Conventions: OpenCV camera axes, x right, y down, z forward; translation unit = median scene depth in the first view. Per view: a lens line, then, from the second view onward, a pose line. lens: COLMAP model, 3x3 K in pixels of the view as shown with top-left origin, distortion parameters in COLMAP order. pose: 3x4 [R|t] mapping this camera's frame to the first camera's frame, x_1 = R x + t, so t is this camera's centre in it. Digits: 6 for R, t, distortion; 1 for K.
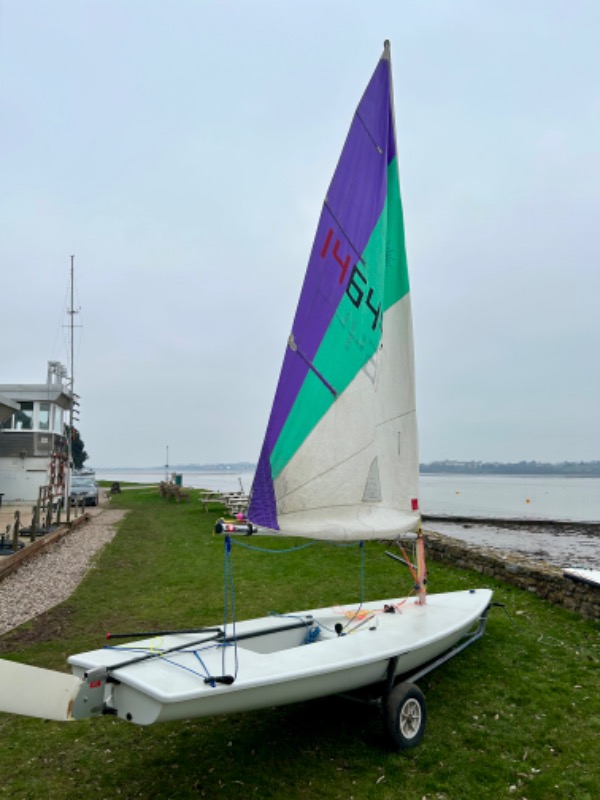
lens RADIAL K [[596.0, 0, 299.7], [0, 596.0, 402.1], [0, 0, 1]] dist [0.119709, -0.169719]
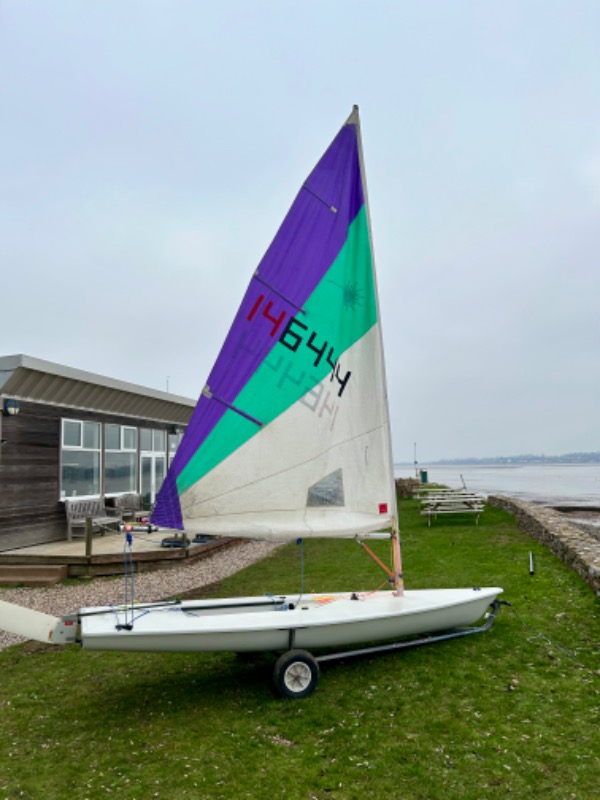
lens RADIAL K [[596.0, 0, 299.7], [0, 596.0, 402.1], [0, 0, 1]] dist [0.119709, -0.169719]
pose [[0.904647, -0.069975, -0.420377, 0.651814], [0.073405, 0.997270, -0.008036, -0.043644], [0.419792, -0.023588, 0.907314, -0.131790]]
